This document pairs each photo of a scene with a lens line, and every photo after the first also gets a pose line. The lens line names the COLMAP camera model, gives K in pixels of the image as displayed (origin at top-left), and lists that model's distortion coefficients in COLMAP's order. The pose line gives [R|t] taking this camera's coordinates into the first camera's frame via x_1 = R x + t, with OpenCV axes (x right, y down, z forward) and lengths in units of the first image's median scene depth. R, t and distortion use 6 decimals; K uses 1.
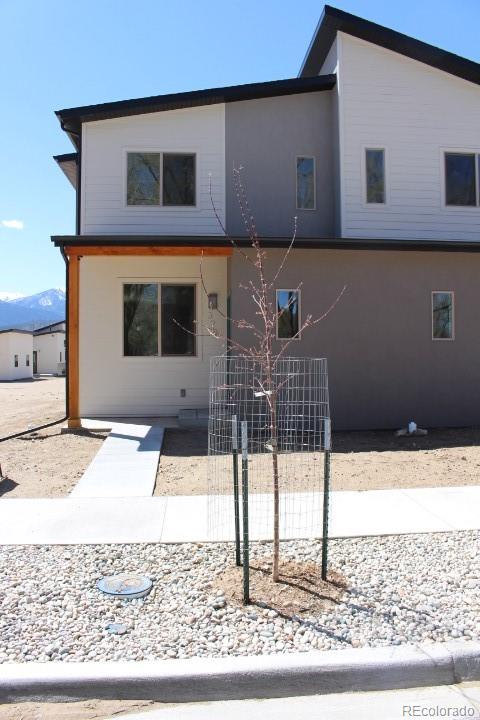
lens RADIAL K [[580.9, 0, 240.0], [0, 580.9, 360.0], [0, 0, 1]] dist [-0.168016, 0.144078]
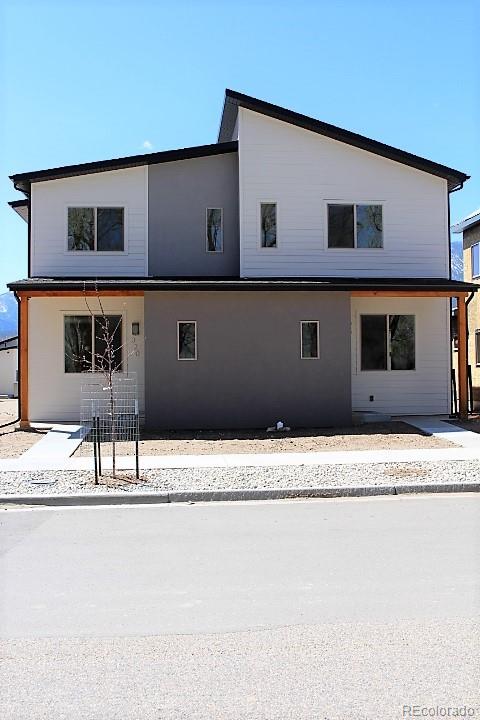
lens RADIAL K [[700.1, 0, 240.0], [0, 700.1, 360.0], [0, 0, 1]] dist [-0.101029, -0.006416]
pose [[0.999958, -0.005694, 0.007203, 0.165249], [0.005887, 0.999619, -0.026963, 0.008157], [-0.007047, 0.027004, 0.999610, -0.507694]]
